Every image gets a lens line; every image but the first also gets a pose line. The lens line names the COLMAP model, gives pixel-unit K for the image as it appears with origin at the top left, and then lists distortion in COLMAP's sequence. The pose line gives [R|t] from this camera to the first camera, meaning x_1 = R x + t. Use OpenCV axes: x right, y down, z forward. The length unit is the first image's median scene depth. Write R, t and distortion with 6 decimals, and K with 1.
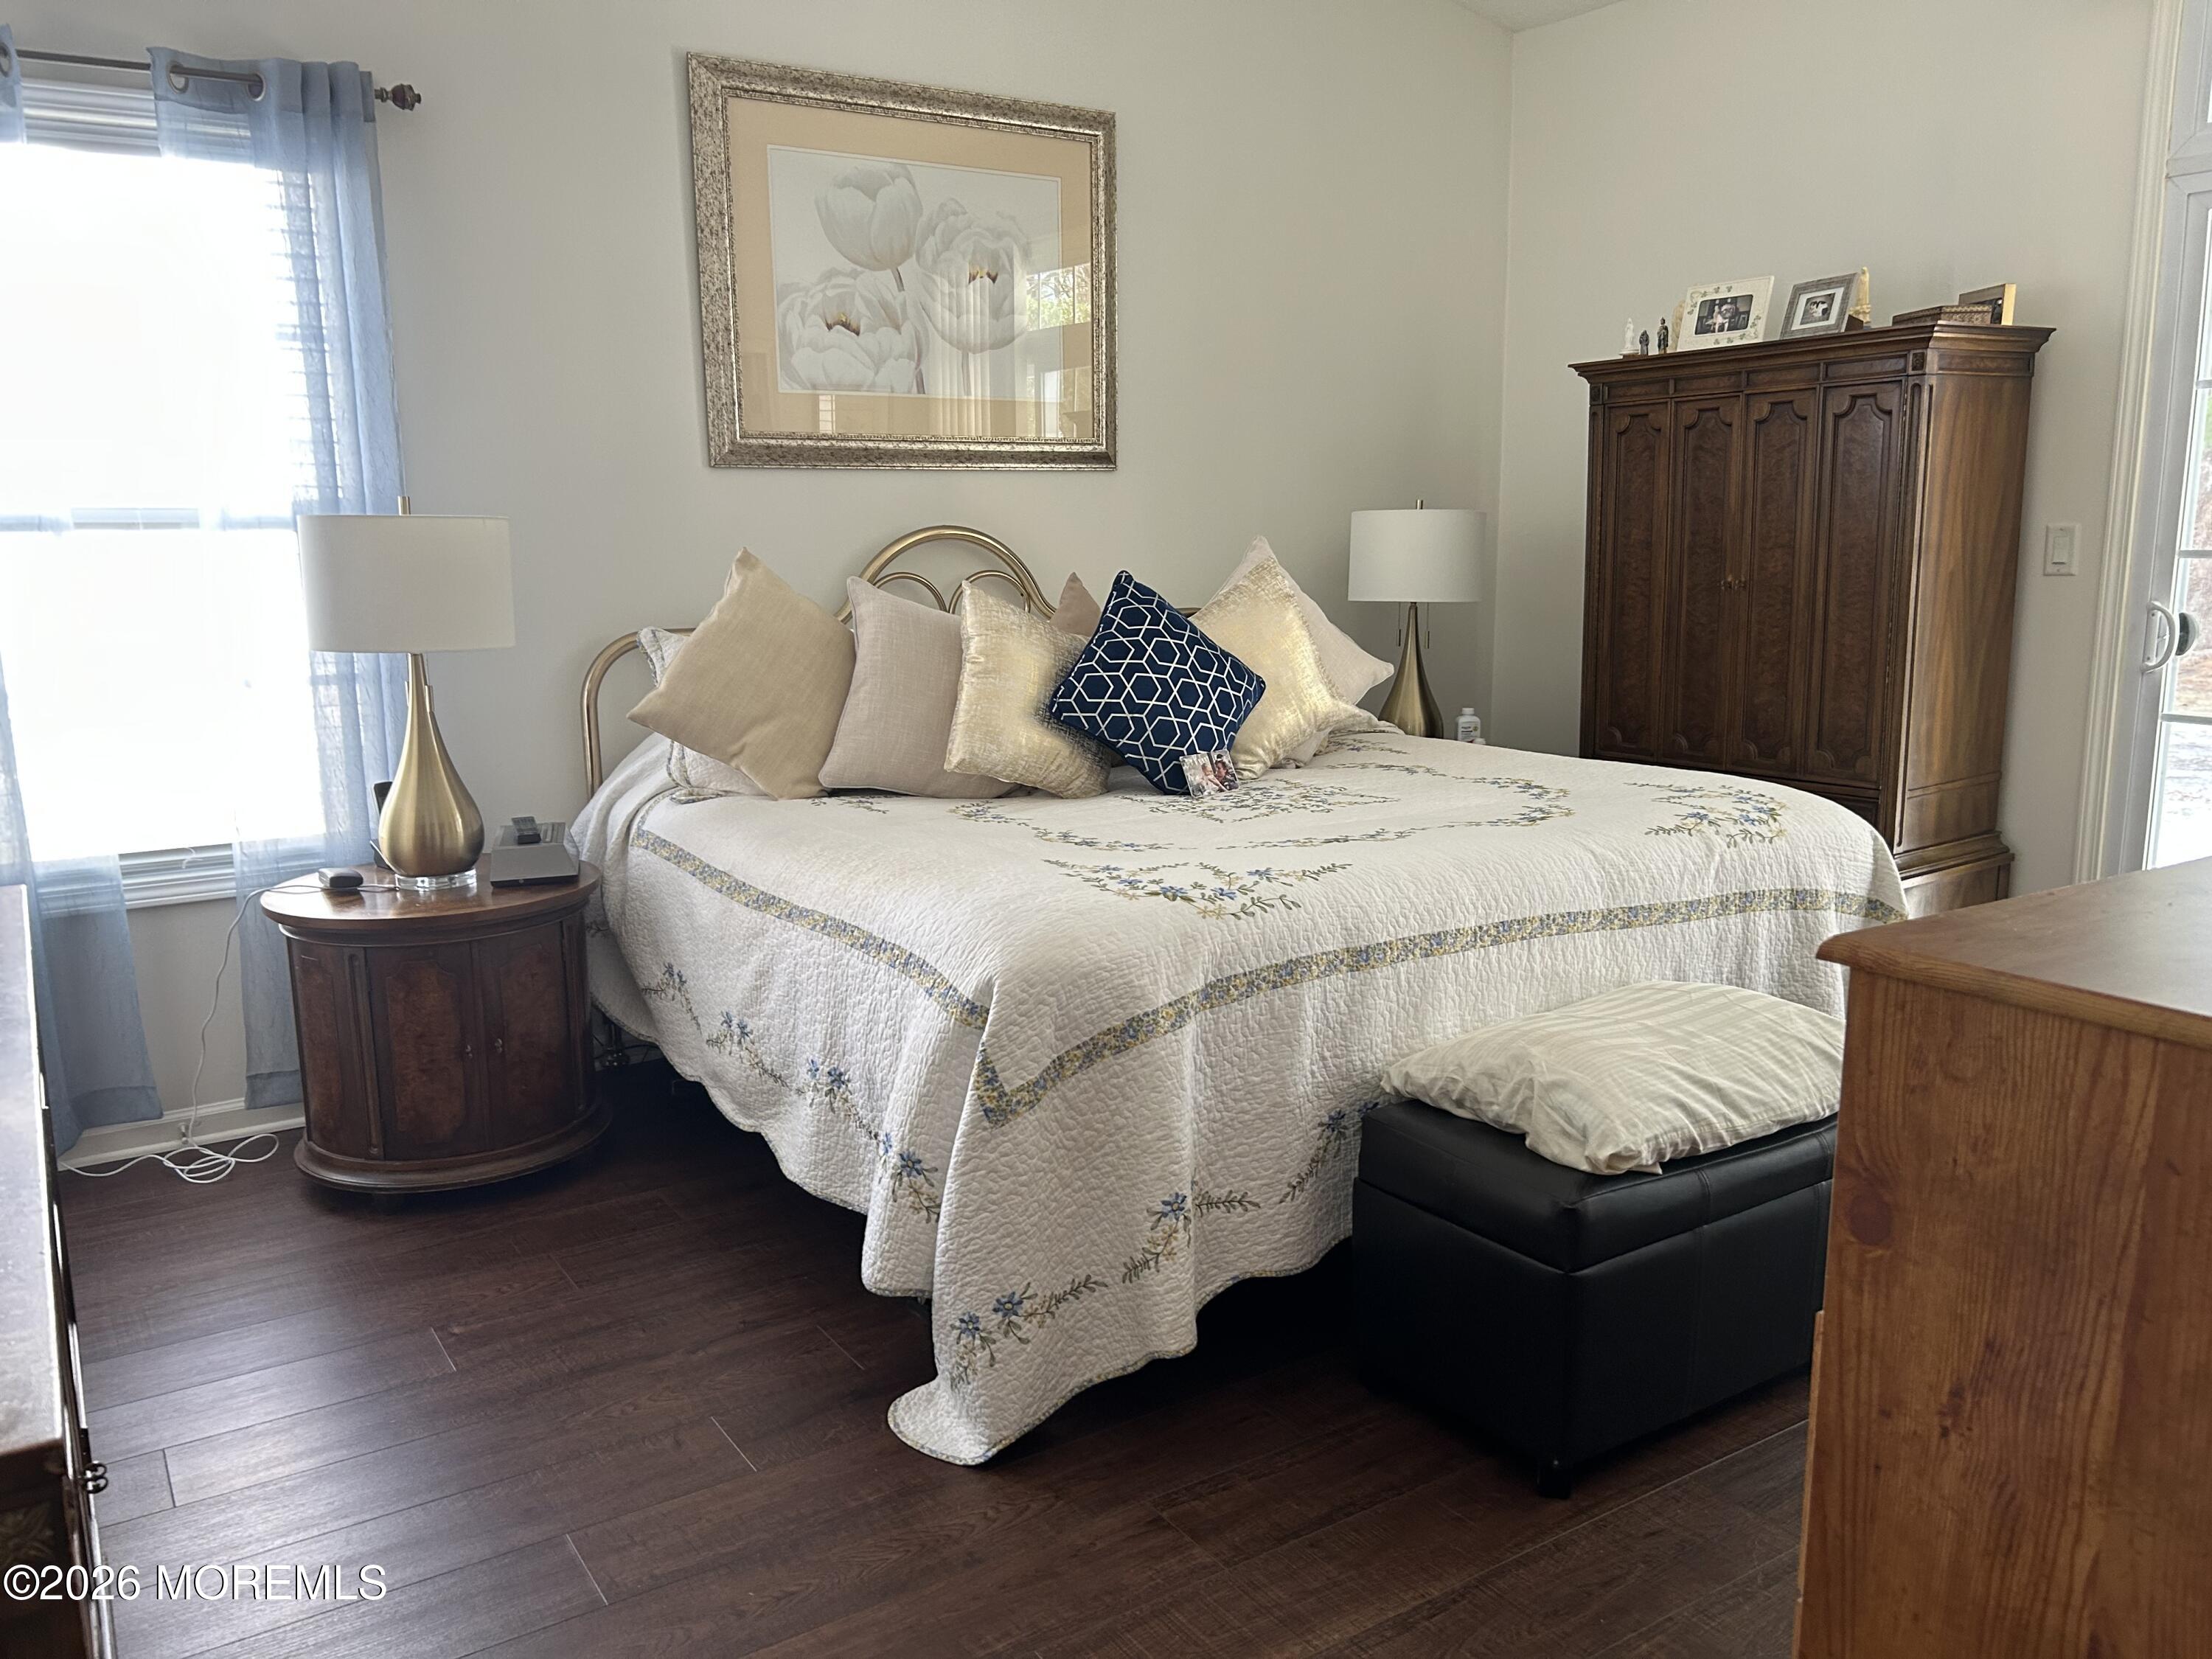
lens RADIAL K [[1677.3, 0, 1113.1], [0, 1677.3, 833.4], [0, 0, 1]] dist [0.035449, -0.045674]
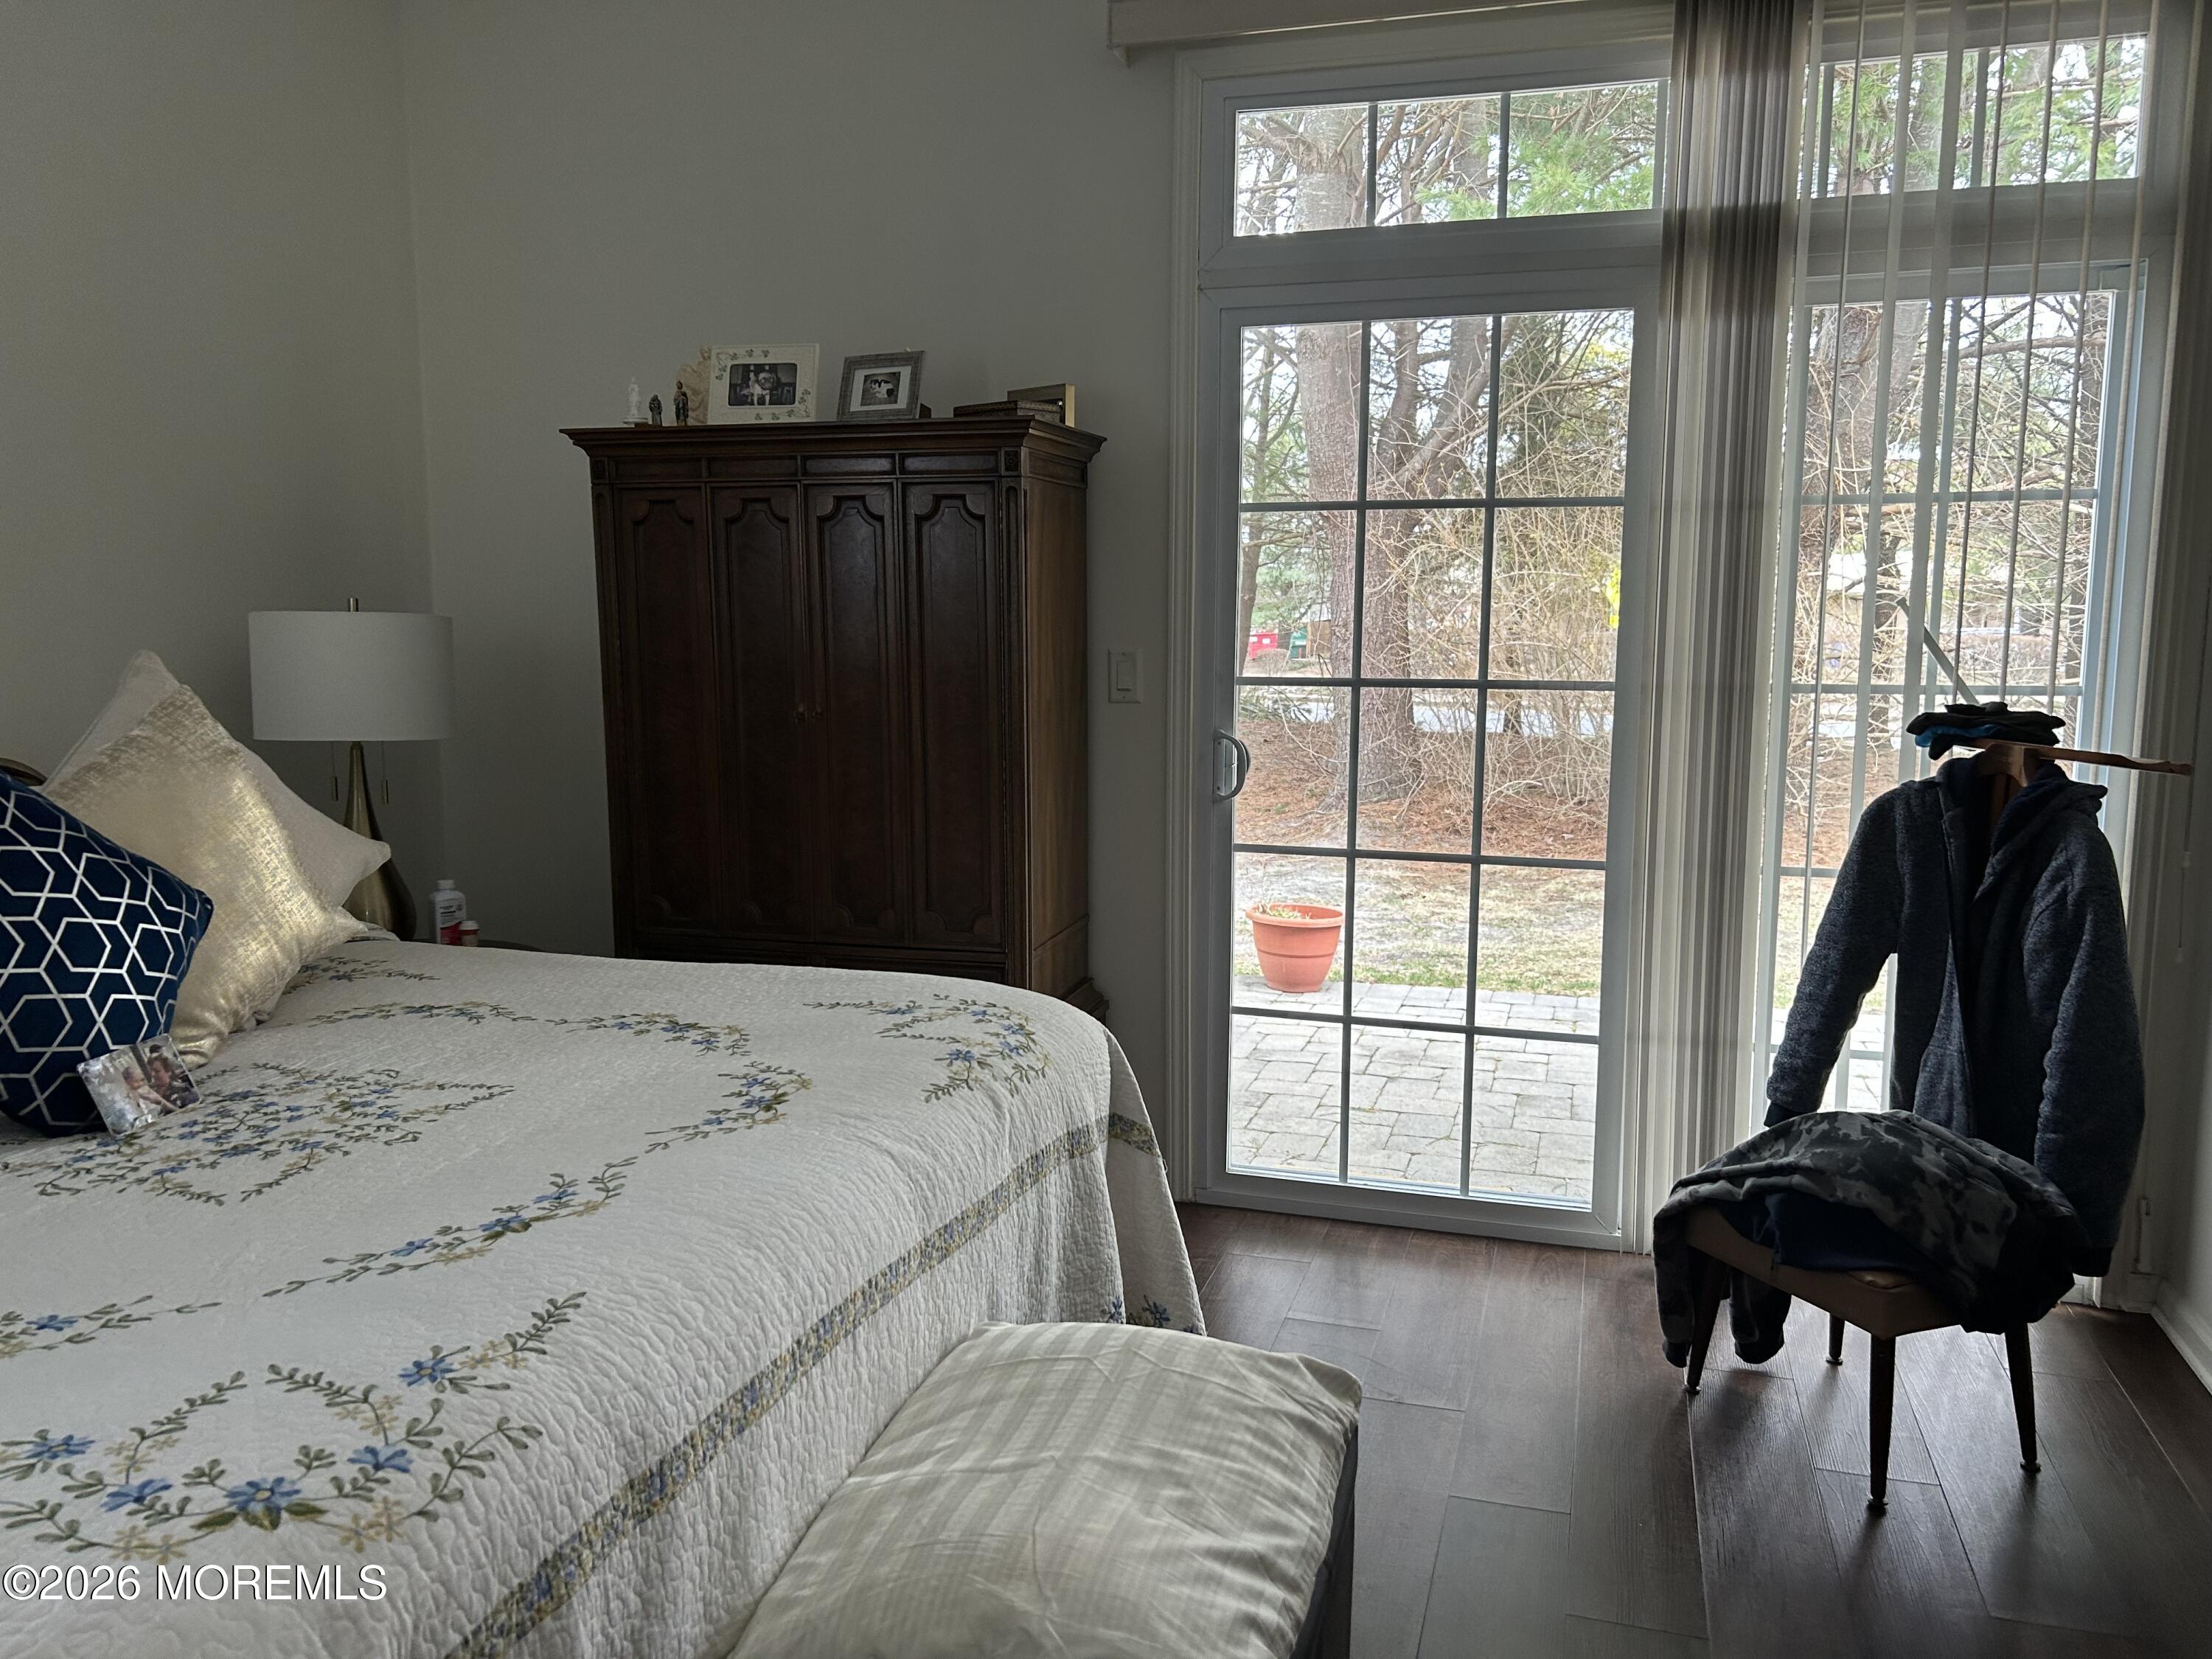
lens RADIAL K [[1662.5, 0, 1105.7], [0, 1662.5, 850.2], [0, 0, 1]] dist [0.044063, -0.027253]
pose [[0.770247, -0.067923, 0.634118, -0.040152], [0.096562, 0.995270, -0.010683, -0.069655], [-0.630393, 0.069460, 0.773162, 0.335845]]
